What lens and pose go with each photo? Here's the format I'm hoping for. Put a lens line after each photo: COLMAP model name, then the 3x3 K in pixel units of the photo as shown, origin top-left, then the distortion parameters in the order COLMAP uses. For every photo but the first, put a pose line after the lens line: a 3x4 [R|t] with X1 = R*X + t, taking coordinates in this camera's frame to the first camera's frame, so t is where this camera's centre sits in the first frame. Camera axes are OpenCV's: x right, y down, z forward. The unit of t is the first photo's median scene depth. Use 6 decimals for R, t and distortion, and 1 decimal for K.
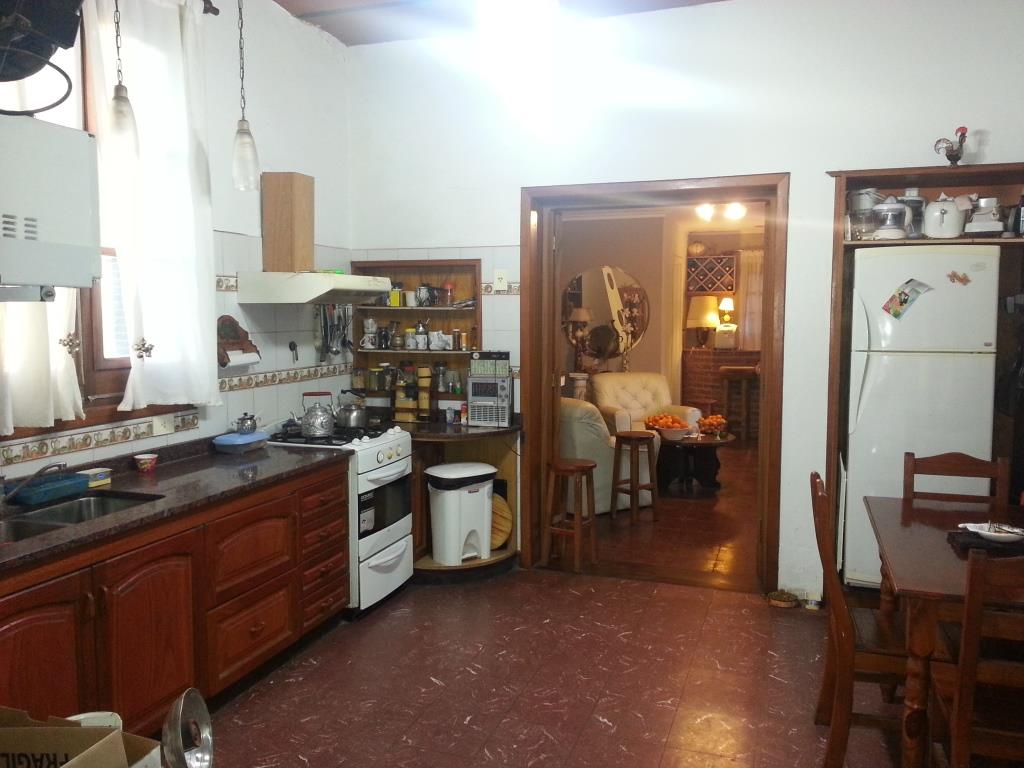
lens RADIAL K [[797.3, 0, 512.0], [0, 797.3, 384.0], [0, 0, 1]] dist [0.000211, -0.001513]
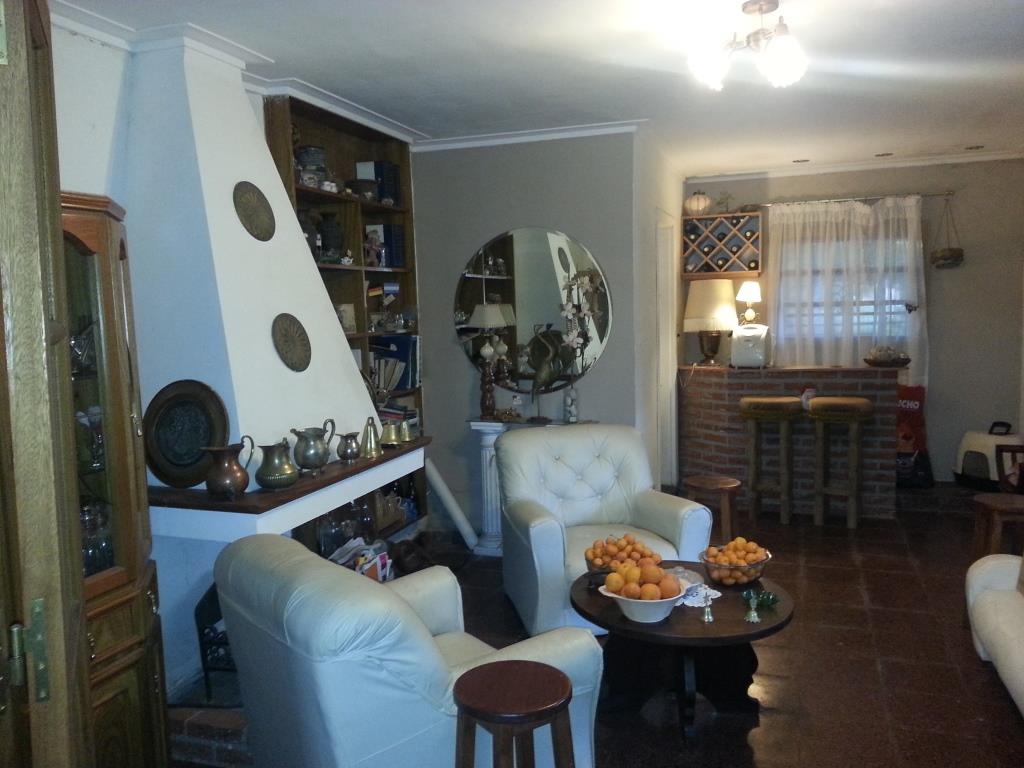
lens RADIAL K [[797.3, 0, 512.0], [0, 797.3, 384.0], [0, 0, 1]] dist [0.000211, -0.001513]
pose [[0.999705, -0.022035, -0.010173, 0.094874], [0.022098, 0.999737, 0.006156, -0.038157], [0.010035, -0.006379, 0.999929, 0.395920]]
